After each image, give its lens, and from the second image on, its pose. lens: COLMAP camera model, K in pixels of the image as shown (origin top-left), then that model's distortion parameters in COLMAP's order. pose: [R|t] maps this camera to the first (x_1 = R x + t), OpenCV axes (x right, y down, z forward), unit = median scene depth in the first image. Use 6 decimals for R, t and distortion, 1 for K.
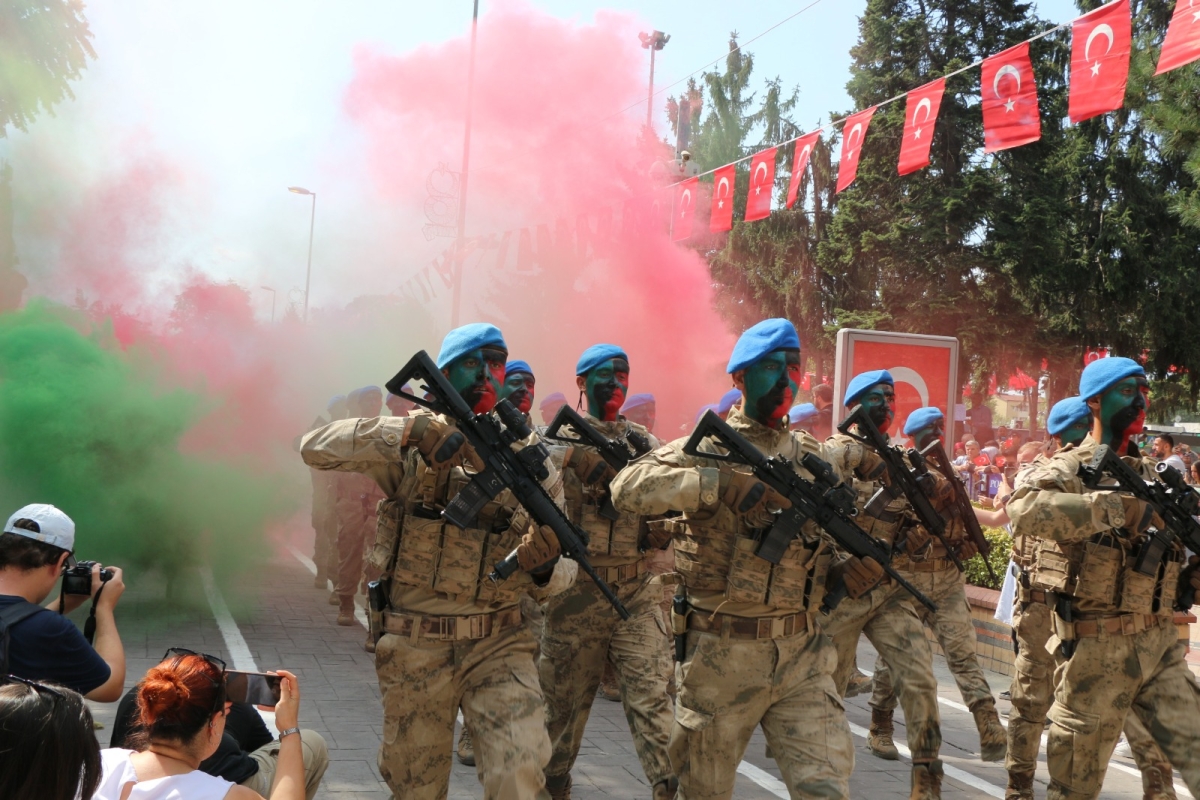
lens RADIAL K [[1346.0, 0, 596.4], [0, 1346.0, 407.7], [0, 0, 1]] dist [-0.073360, 0.287963]
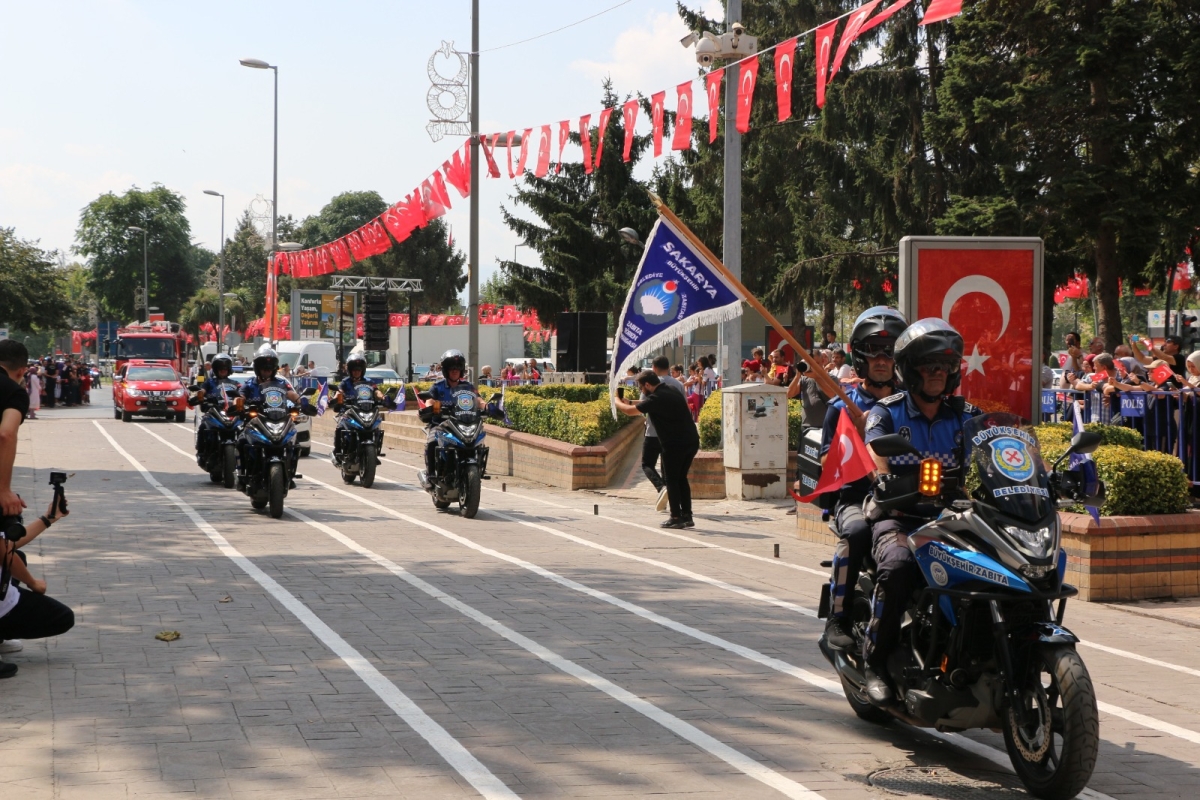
lens RADIAL K [[1988.2, 0, 586.8], [0, 1988.2, 417.6], [0, 0, 1]] dist [0.090769, 0.744278]
pose [[0.997006, -0.053432, -0.055889, 0.022664], [0.055680, 0.997669, 0.039460, -0.001692], [0.053651, -0.042453, 0.997657, -0.186341]]
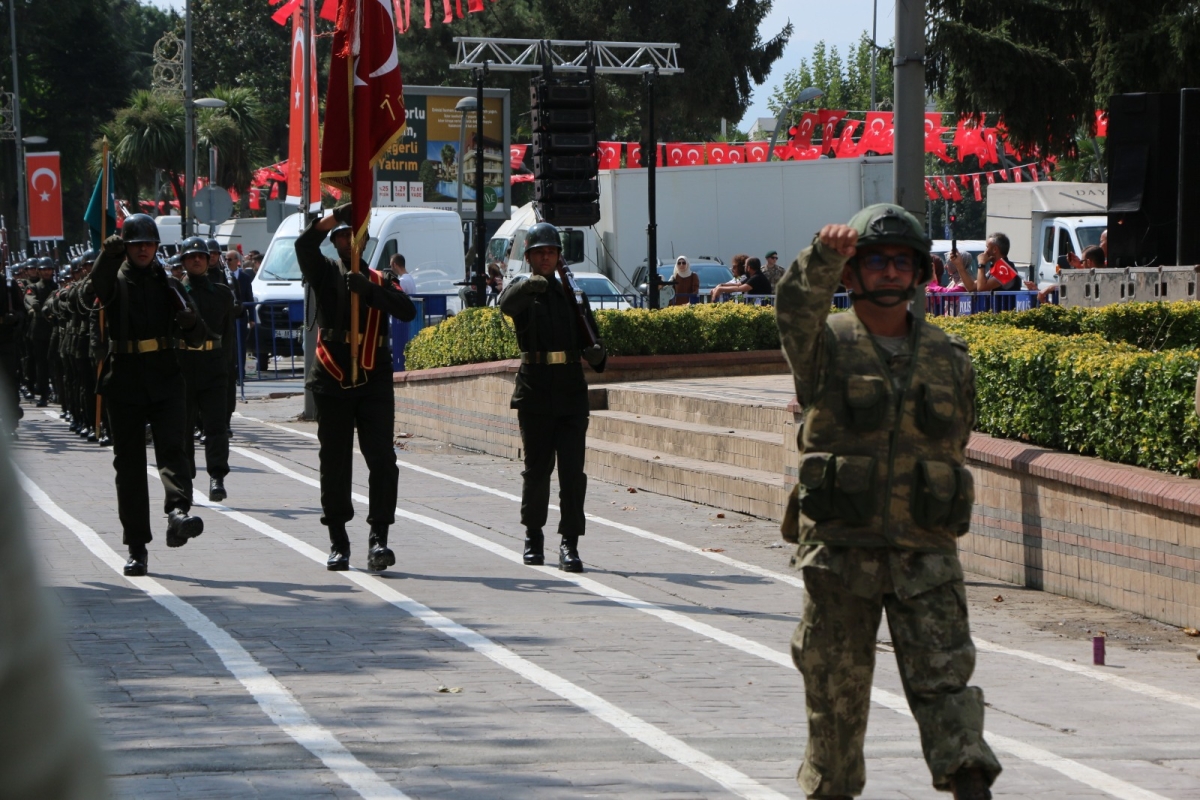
lens RADIAL K [[4224.9, 0, 524.0], [0, 4224.9, 371.8], [0, 0, 1]] dist [1.107569, 3.080837]
pose [[0.984794, -0.064388, -0.161356, -0.056615], [0.070373, 0.997019, 0.031646, 0.002073], [0.158837, -0.042520, 0.986389, 0.186191]]
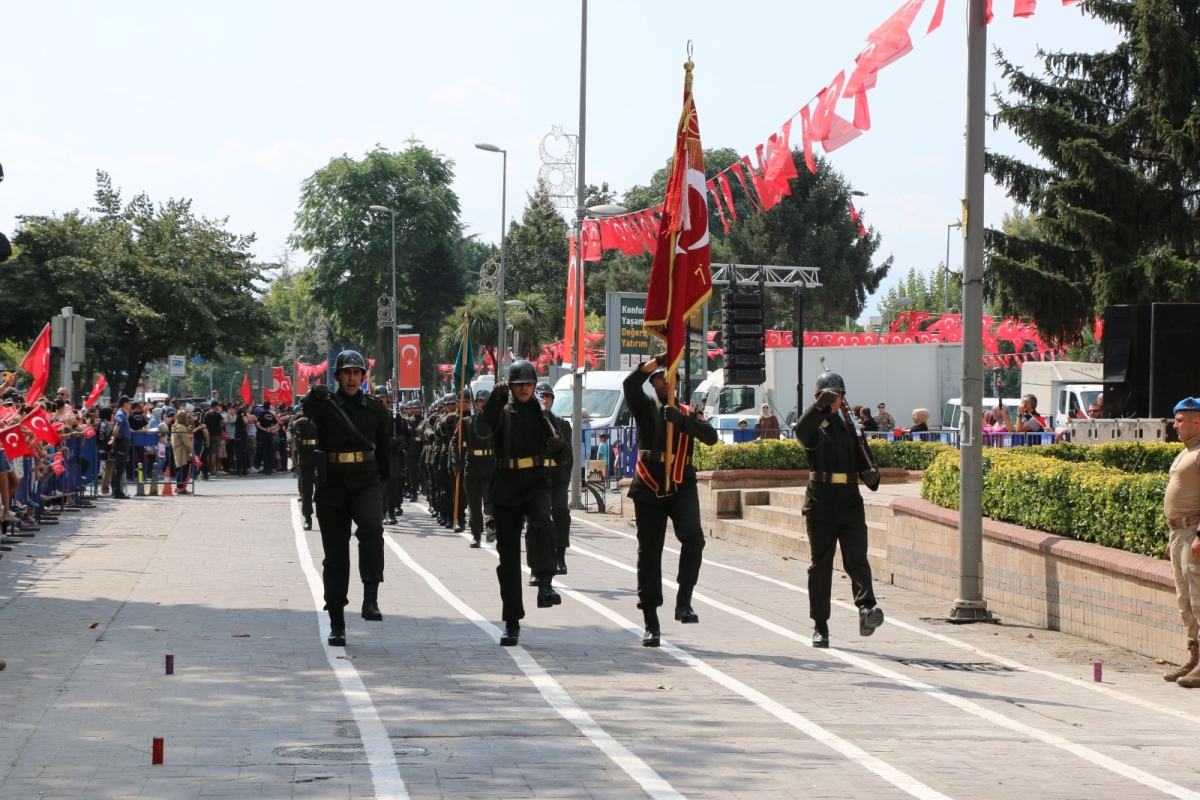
lens RADIAL K [[2793.0, 0, 584.4], [0, 2793.0, 420.6], [0, 0, 1]] dist [0.322526, 1.222883]
pose [[0.976767, -0.054102, -0.207362, -0.049632], [0.056852, 0.998356, 0.007317, 0.002712], [0.206625, -0.018936, 0.978237, 0.159919]]
